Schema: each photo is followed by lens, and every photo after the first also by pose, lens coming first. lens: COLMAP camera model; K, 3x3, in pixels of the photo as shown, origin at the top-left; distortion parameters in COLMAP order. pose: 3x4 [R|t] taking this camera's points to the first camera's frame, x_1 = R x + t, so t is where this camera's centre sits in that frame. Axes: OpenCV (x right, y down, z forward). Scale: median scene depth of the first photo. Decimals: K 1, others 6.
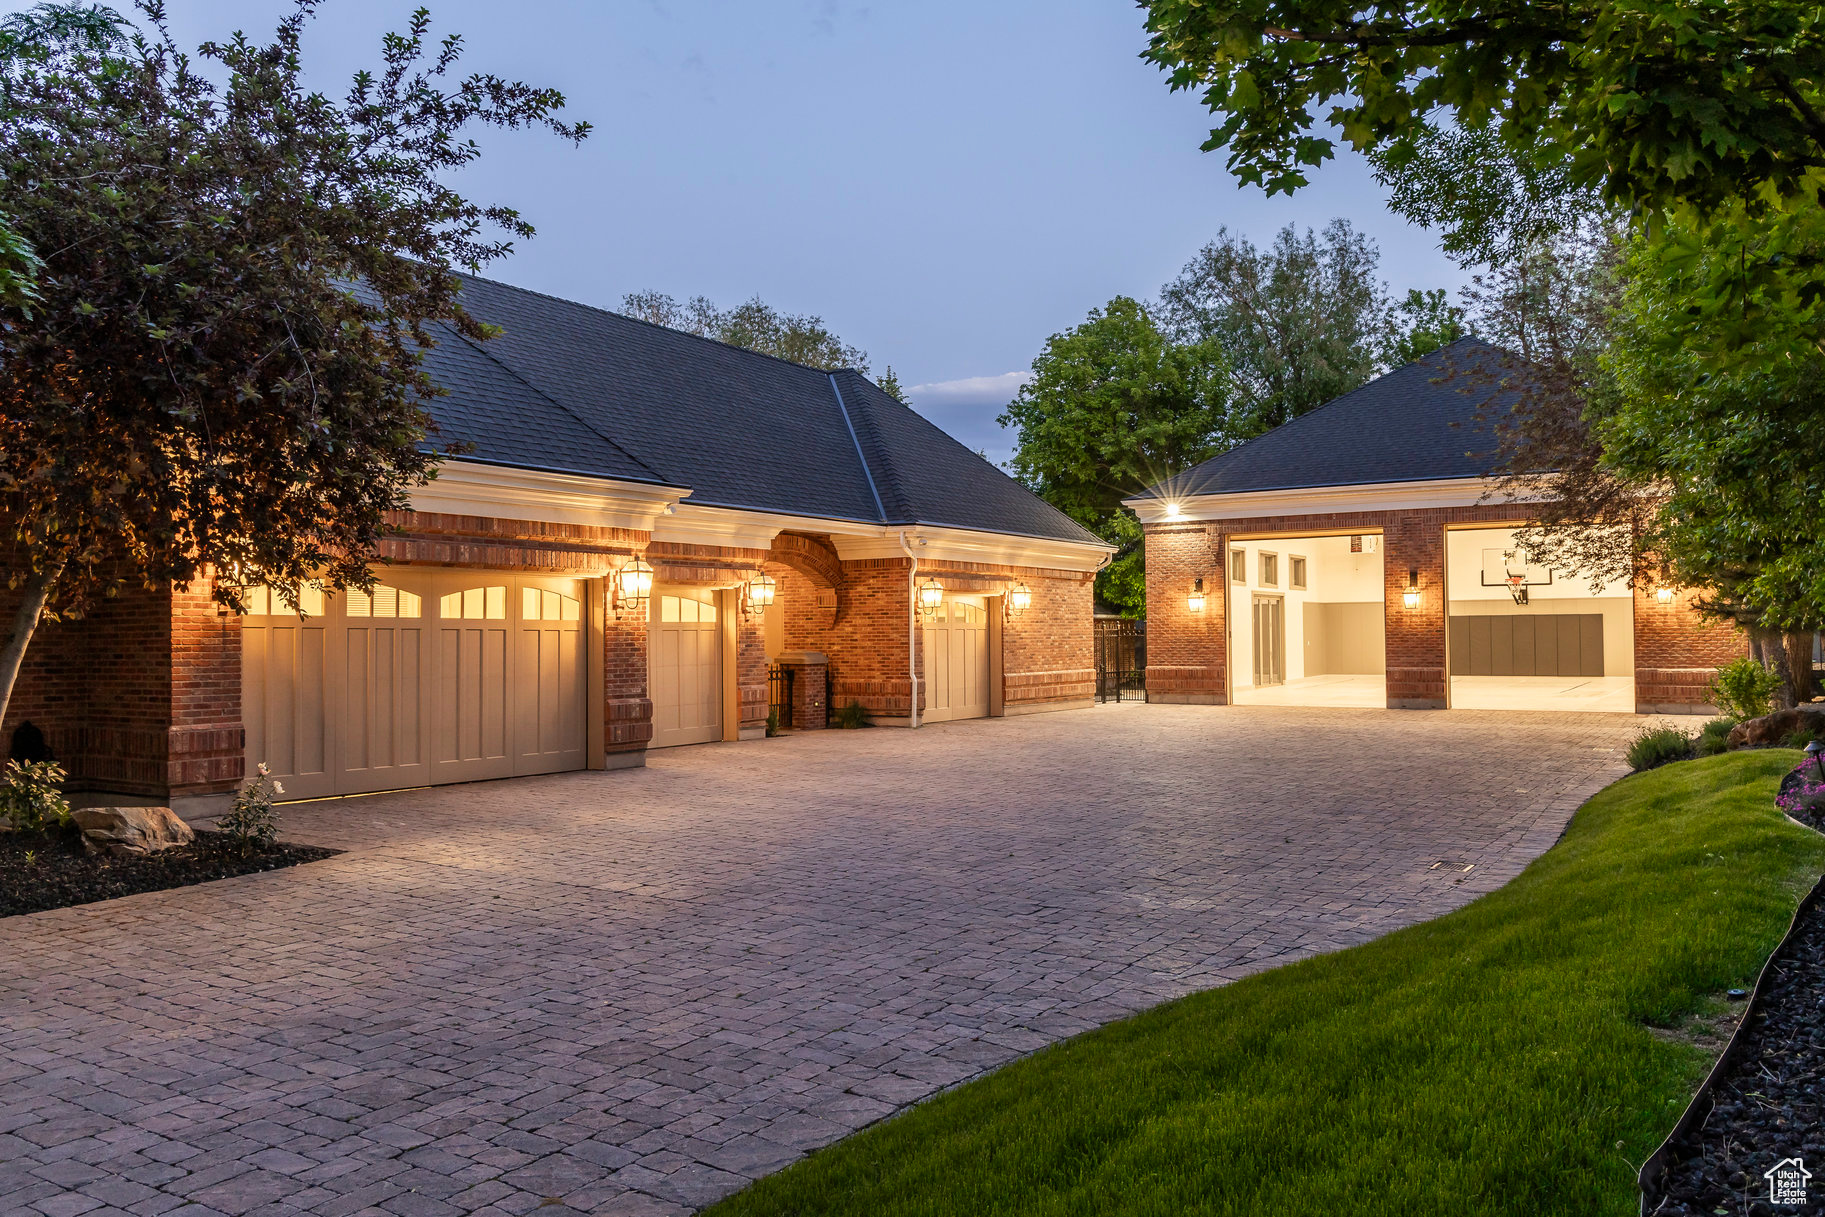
lens RADIAL K [[1438.0, 0, 912.5], [0, 1438.0, 610.4], [0, 0, 1]] dist [-0.000331, 0.000032]
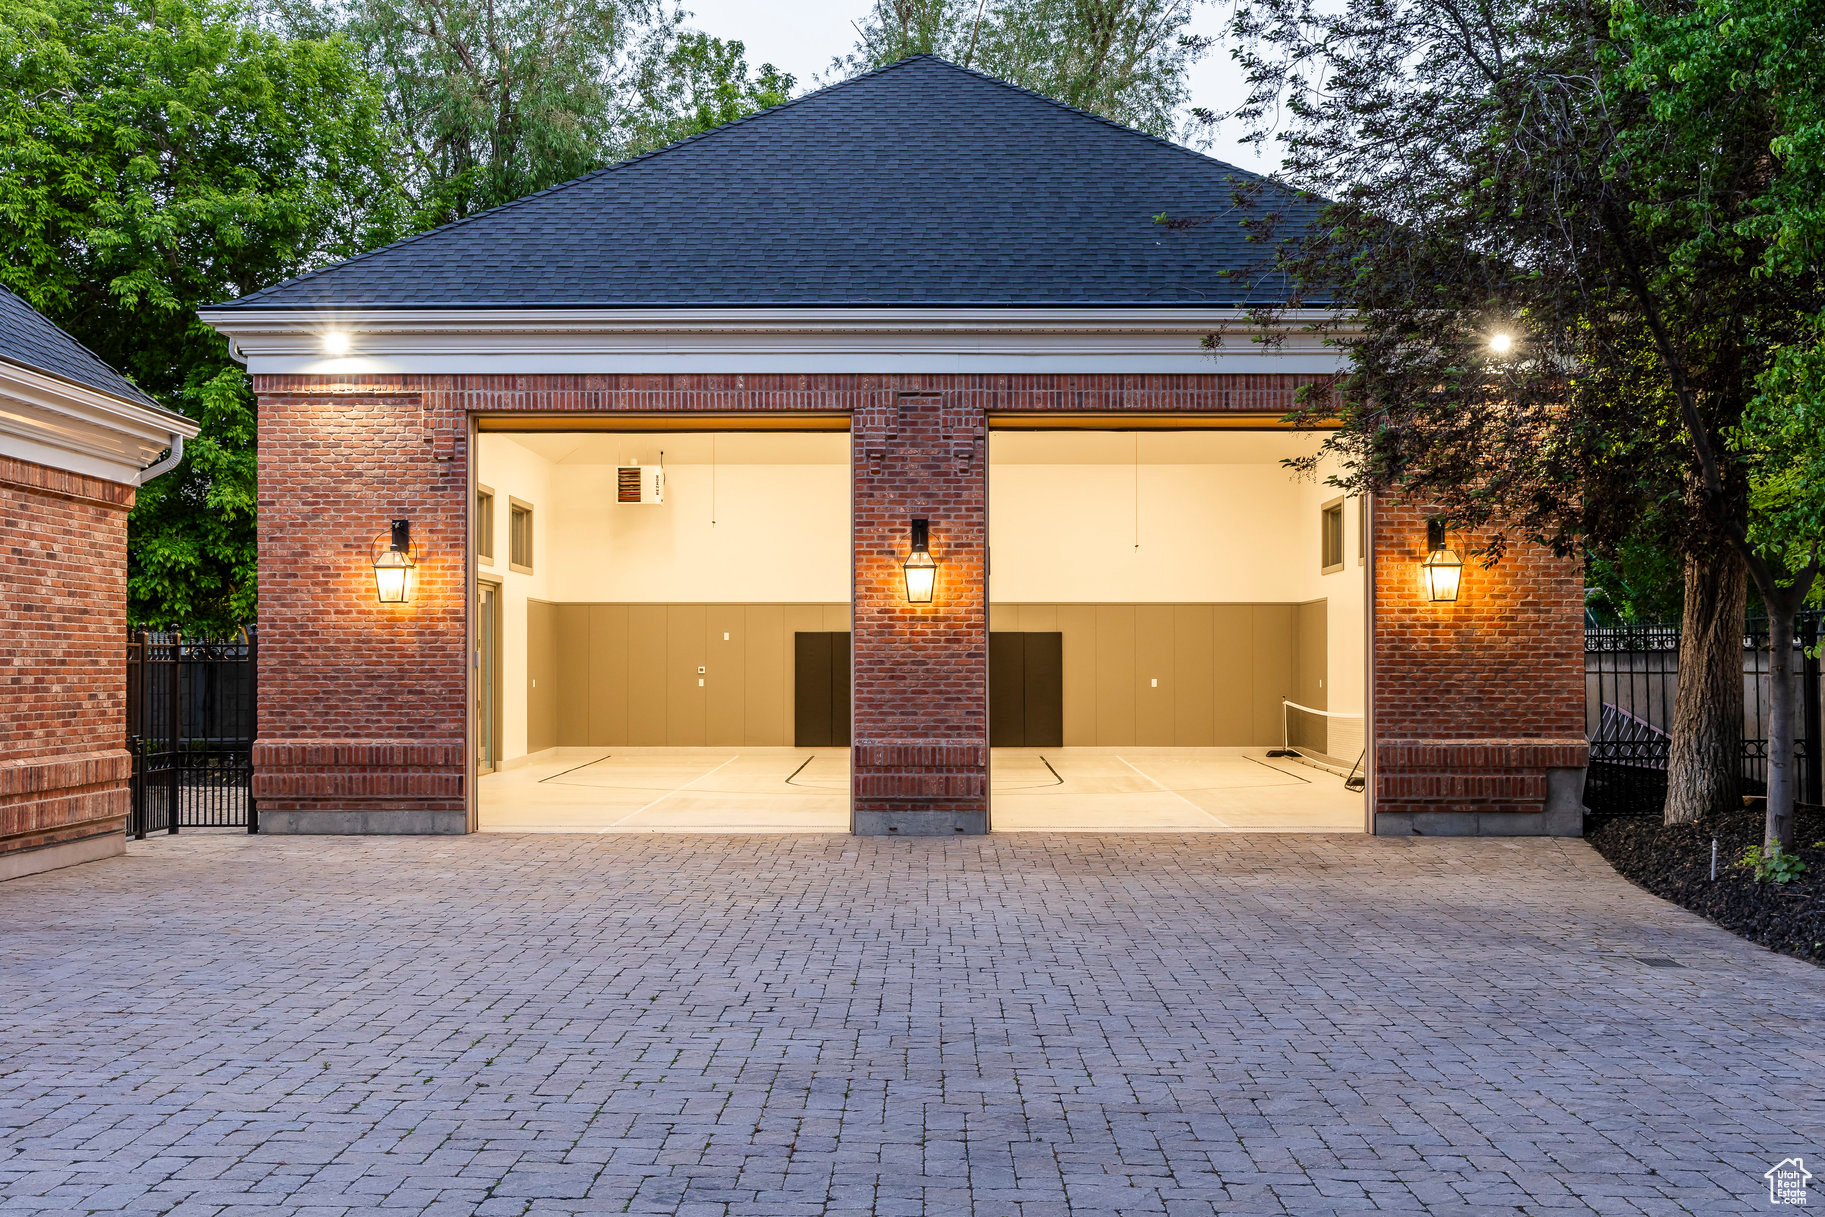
lens RADIAL K [[2052.4, 0, 914.5], [0, 2052.4, 612.4], [0, 0, 1]] dist [-0.002129, 0.000000]
pose [[0.842711, 0.023624, 0.537848, 0.013445], [-0.016138, 0.999696, -0.018624, 0.012065], [-0.538124, 0.007015, 0.842836, 0.444119]]
